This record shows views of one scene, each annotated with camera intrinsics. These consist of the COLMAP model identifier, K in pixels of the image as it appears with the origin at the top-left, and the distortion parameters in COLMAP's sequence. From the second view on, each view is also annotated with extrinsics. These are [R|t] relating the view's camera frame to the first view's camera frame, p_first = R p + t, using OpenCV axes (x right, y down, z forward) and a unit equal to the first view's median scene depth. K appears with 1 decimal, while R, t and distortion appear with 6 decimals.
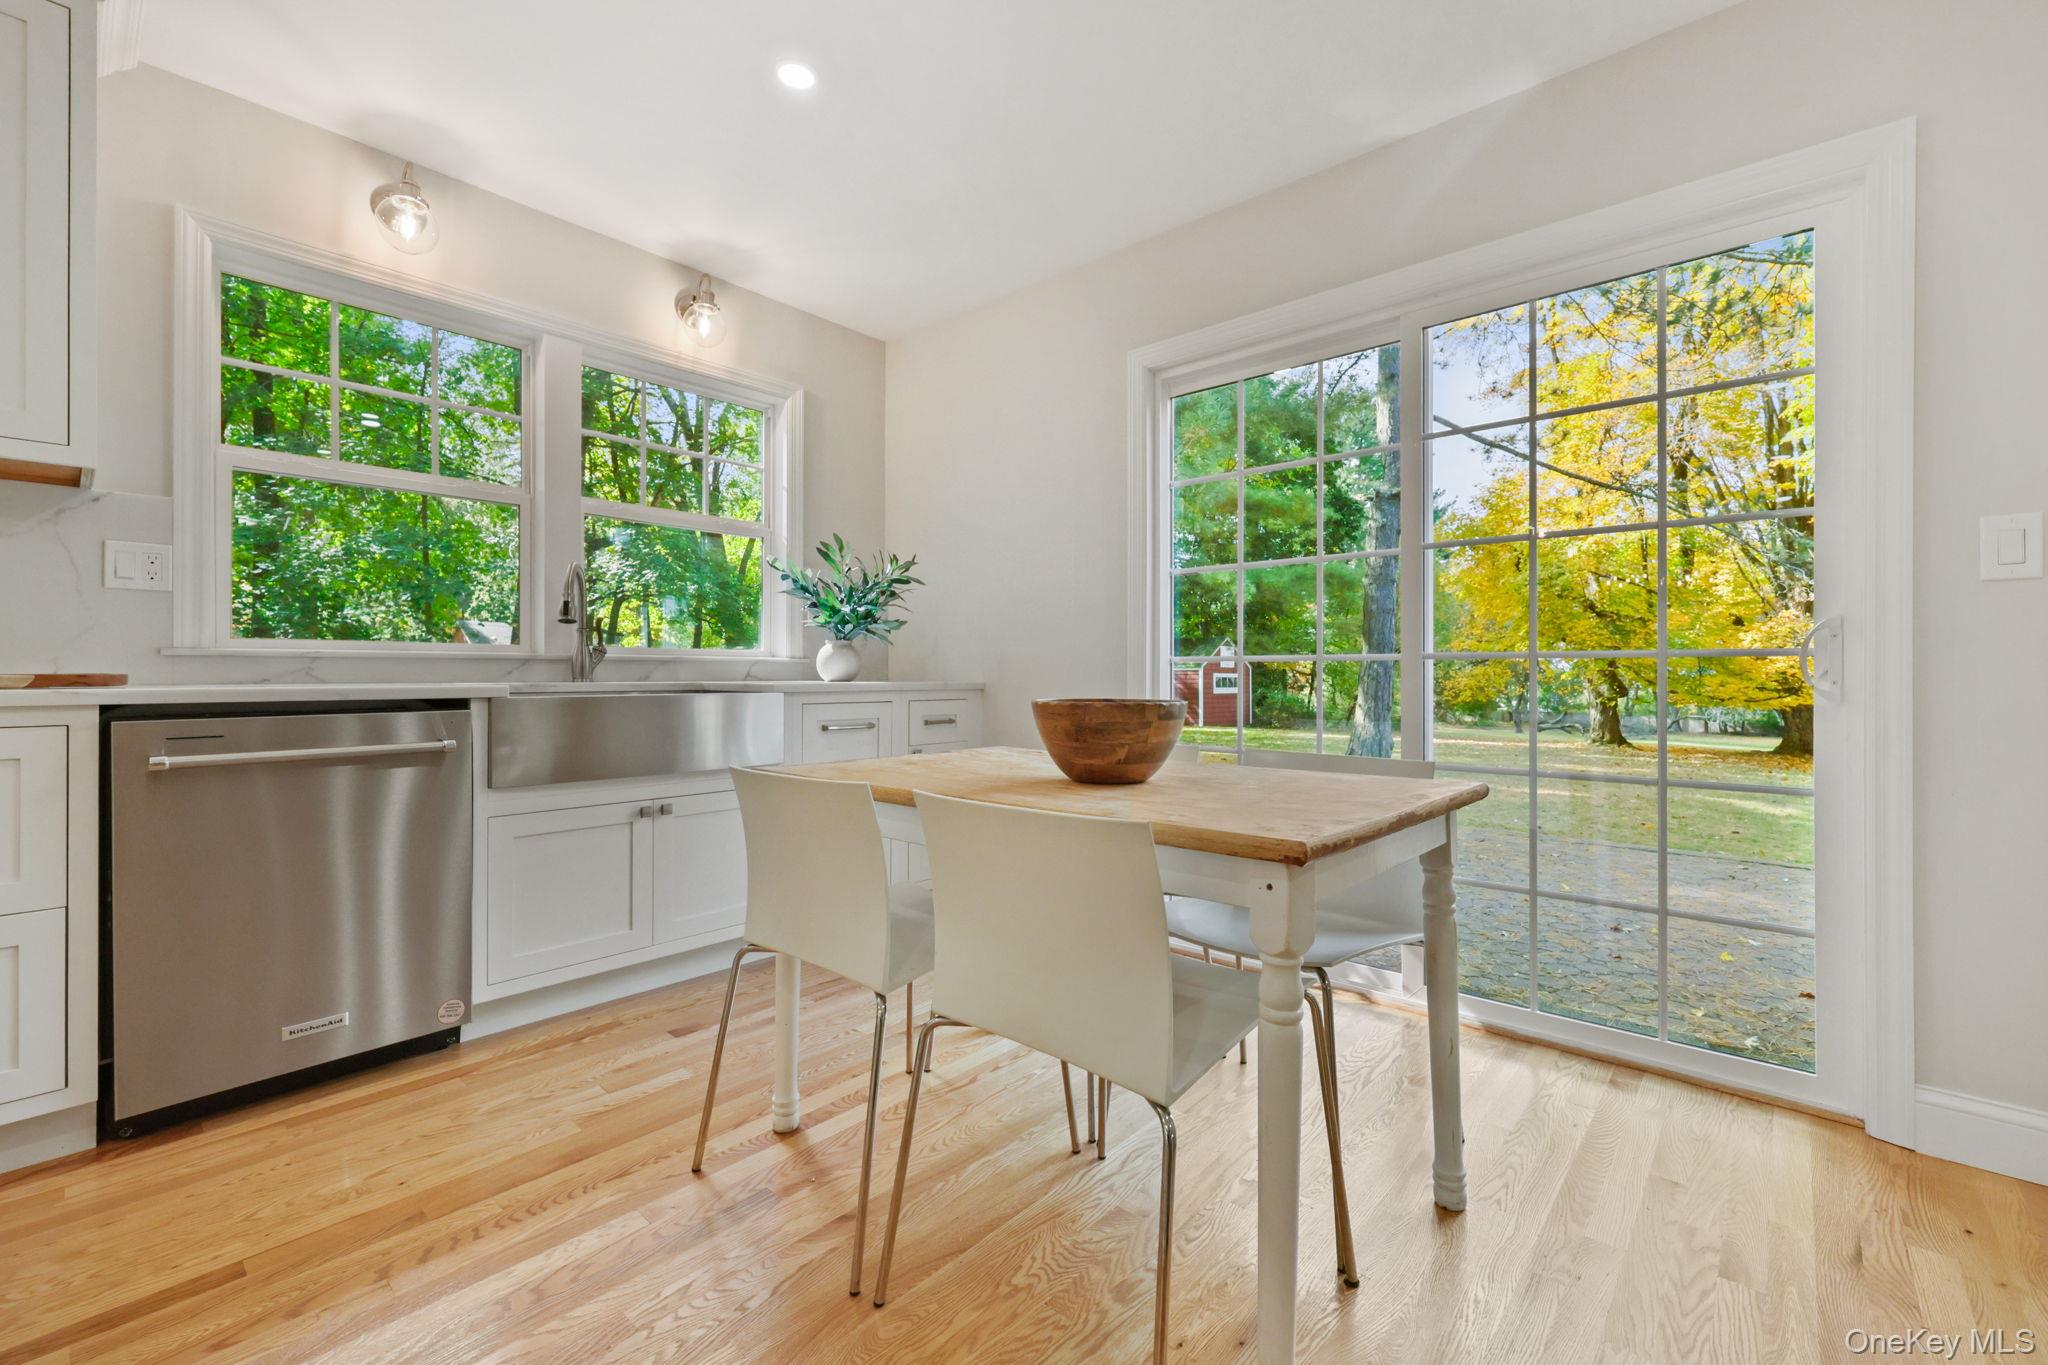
lens RADIAL K [[862.0, 0, 1035.0], [0, 862.0, 682.3], [0, 0, 1]] dist [0.000207, 0.000209]
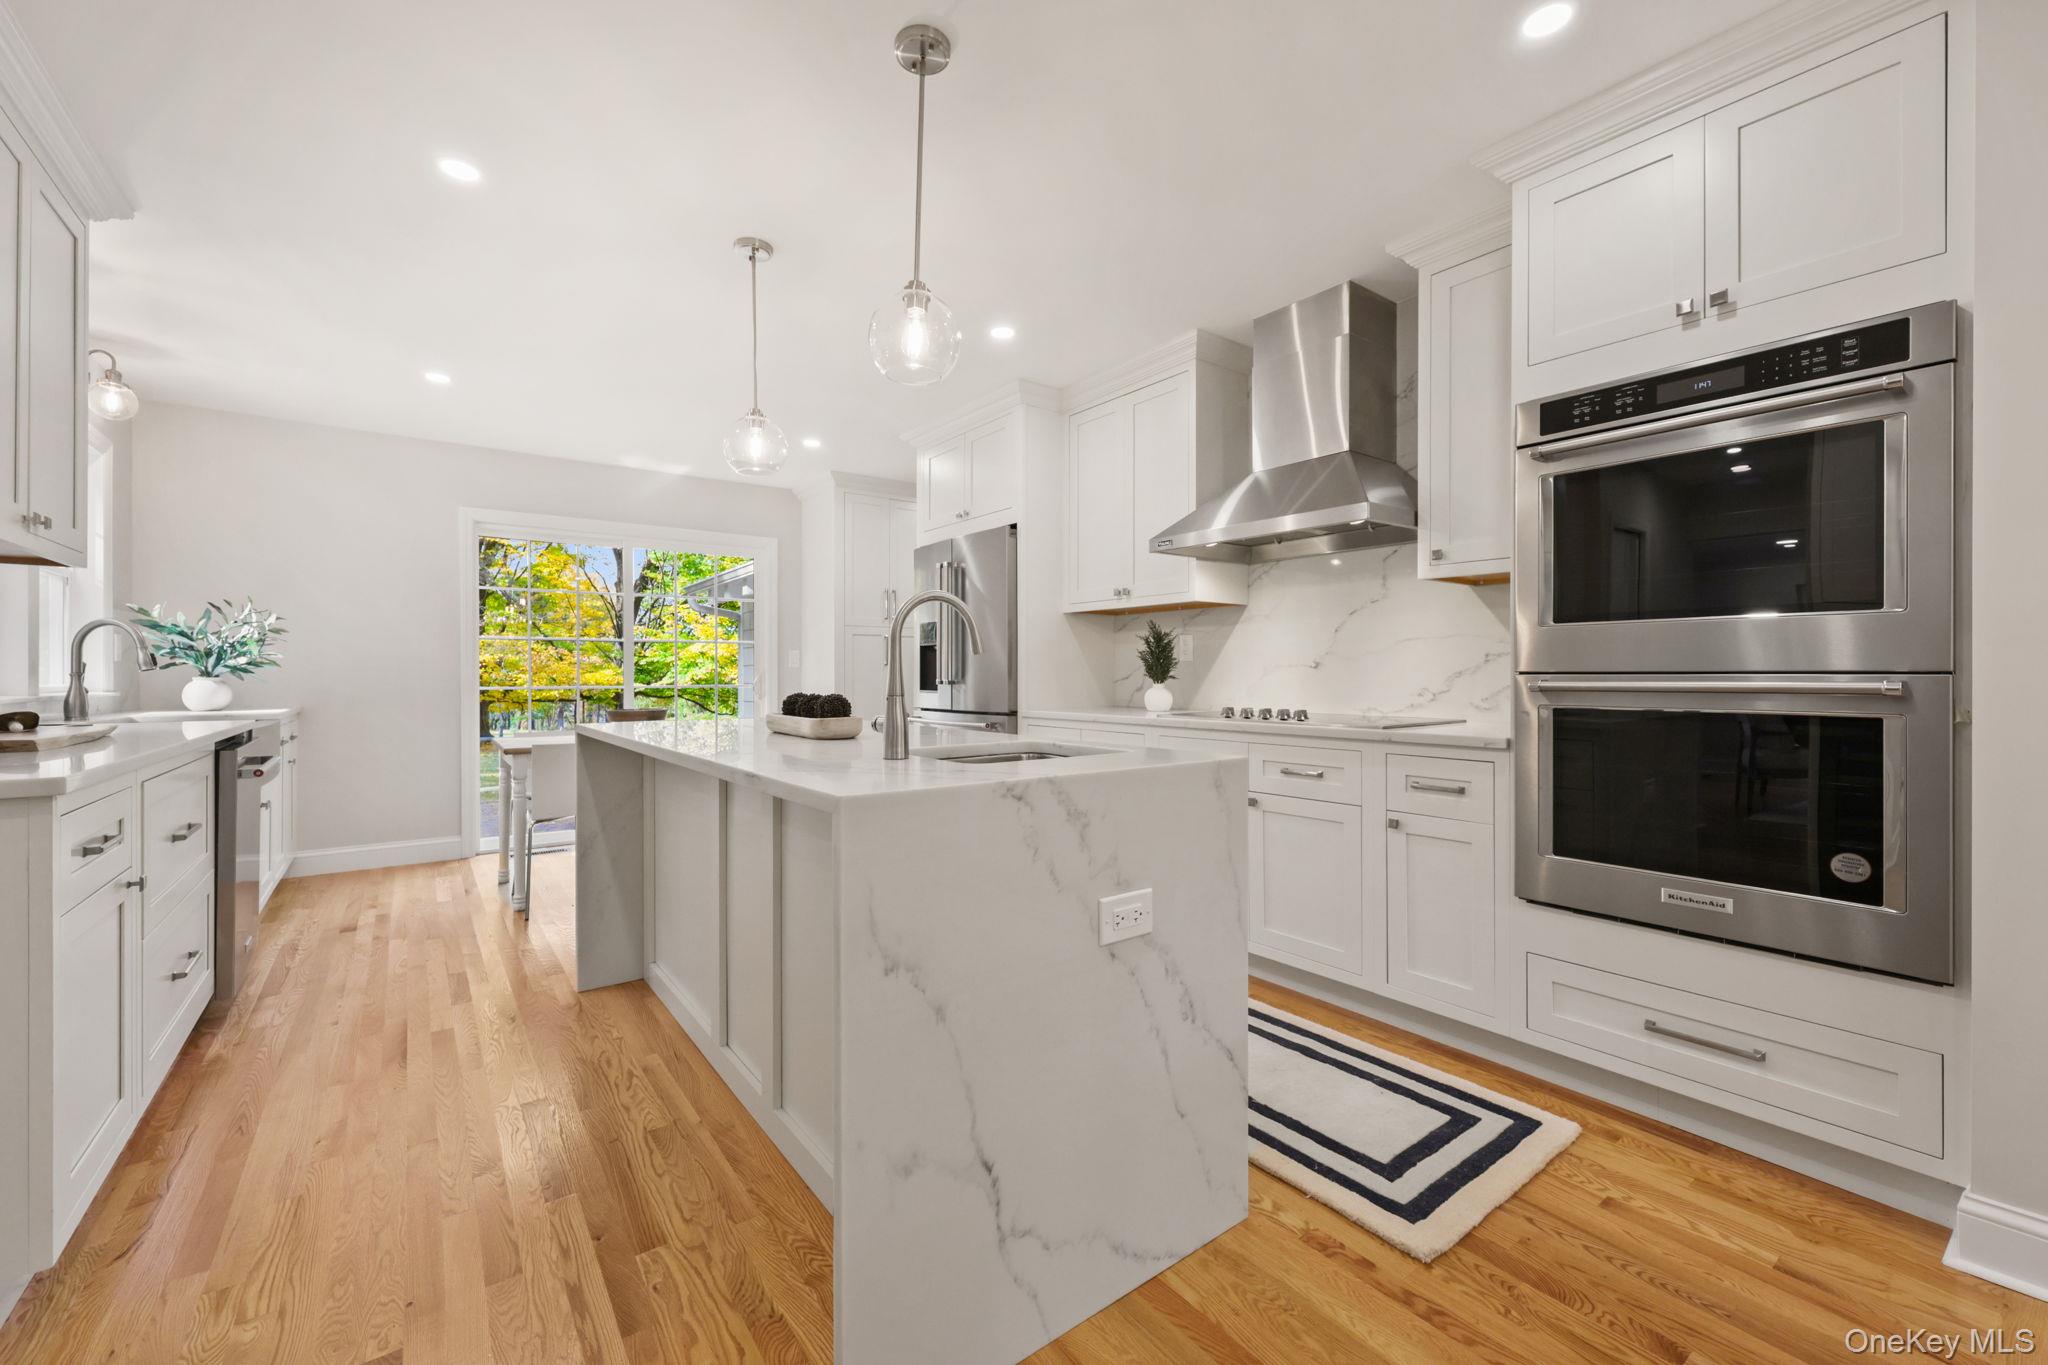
lens RADIAL K [[818.6, 0, 1036.3], [0, 818.6, 680.9], [0, 0, 1]] dist [-0.007379, -0.000054]
pose [[0.202351, -0.007930, 0.979281, -1.087696], [0.009285, 0.999938, 0.006179, -0.034940], [-0.979269, 0.007842, 0.202412, -0.377688]]
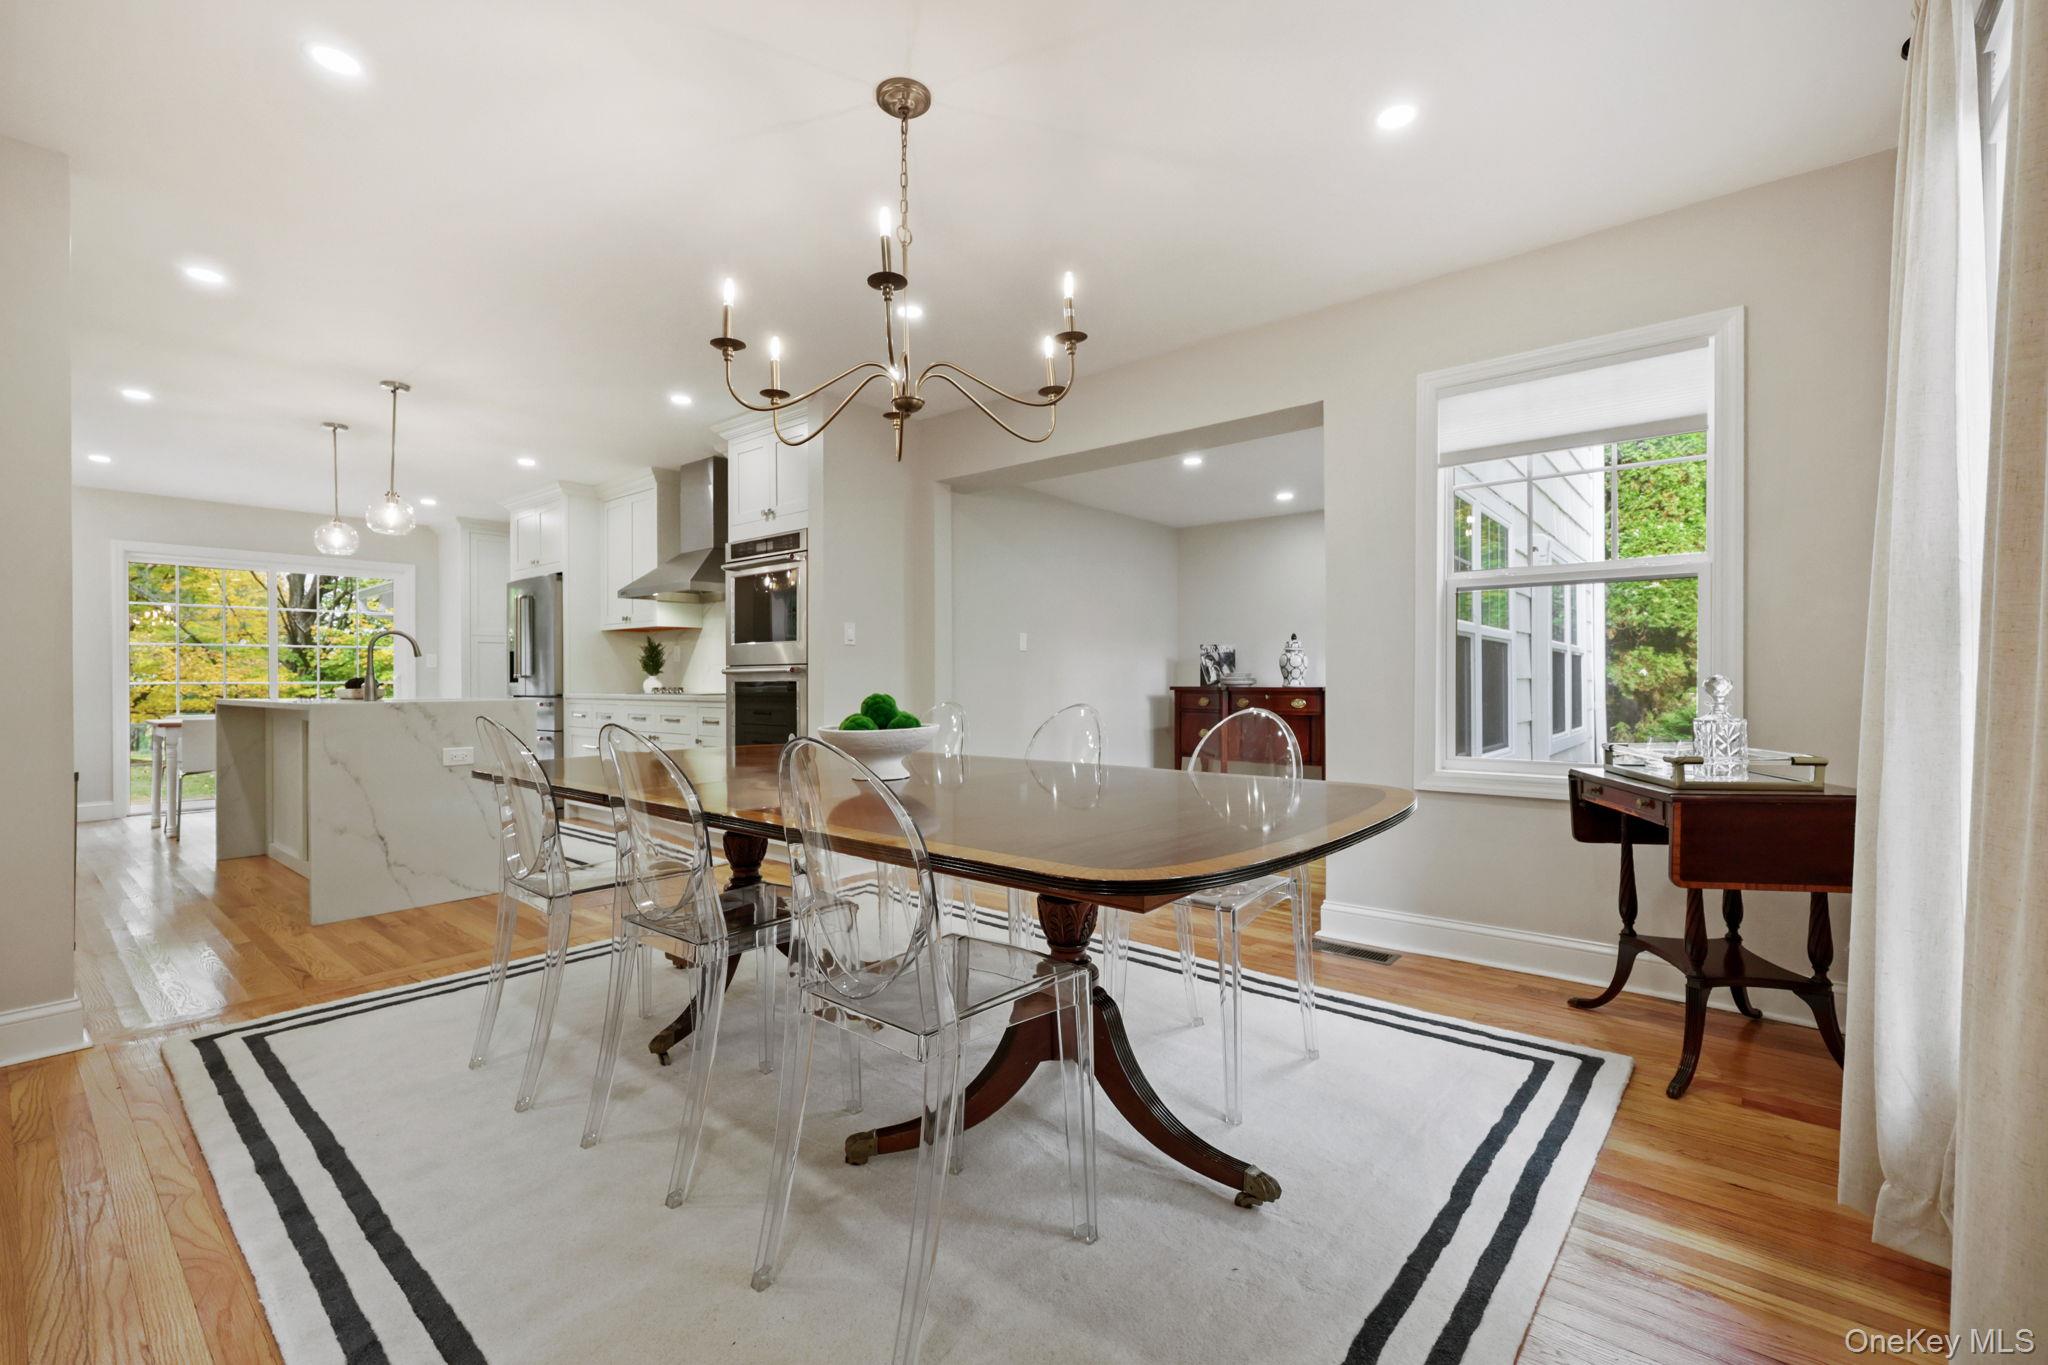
lens RADIAL K [[862.0, 0, 1035.0], [0, 862.0, 682.3], [0, 0, 1]] dist [0.000207, 0.000209]
pose [[-0.028913, -0.003945, 0.999574, -1.844882], [0.014281, 0.999889, 0.004359, -0.005792], [-0.999480, 0.014401, -0.028854, -1.073390]]
